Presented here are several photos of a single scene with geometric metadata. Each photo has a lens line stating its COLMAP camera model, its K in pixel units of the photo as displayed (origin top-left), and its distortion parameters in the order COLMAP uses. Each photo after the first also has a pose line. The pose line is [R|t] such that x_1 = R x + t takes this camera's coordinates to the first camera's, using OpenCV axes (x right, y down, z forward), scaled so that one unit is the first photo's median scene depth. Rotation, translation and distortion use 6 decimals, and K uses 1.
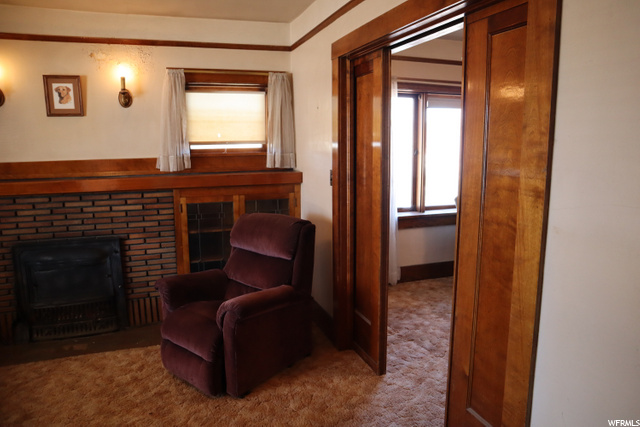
lens RADIAL K [[455.4, 0, 320.0], [0, 455.4, 213.5], [0, 0, 1]] dist [-0.138826, 0.093167]
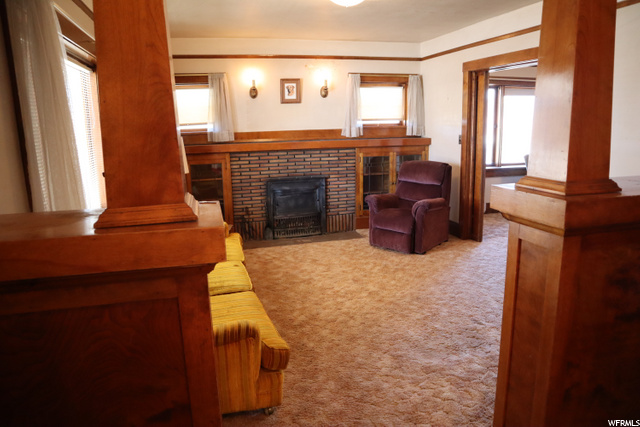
lens RADIAL K [[455.4, 0, 320.0], [0, 455.4, 213.5], [0, 0, 1]] dist [-0.138826, 0.093167]
pose [[0.996904, 0.002151, -0.078603, -0.336319], [0.001434, 0.998962, 0.045530, 0.112936], [0.078619, -0.045502, 0.995866, -0.690087]]
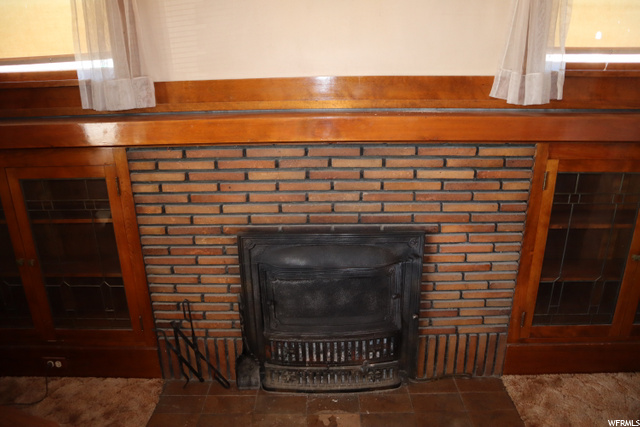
lens RADIAL K [[455.4, 0, 320.0], [0, 455.4, 213.5], [0, 0, 1]] dist [-0.138826, 0.093167]
pose [[0.938481, 0.102897, -0.329646, -0.393917], [-0.046435, 0.983508, 0.174801, -0.051937], [0.342196, -0.148740, 0.927781, 0.467822]]
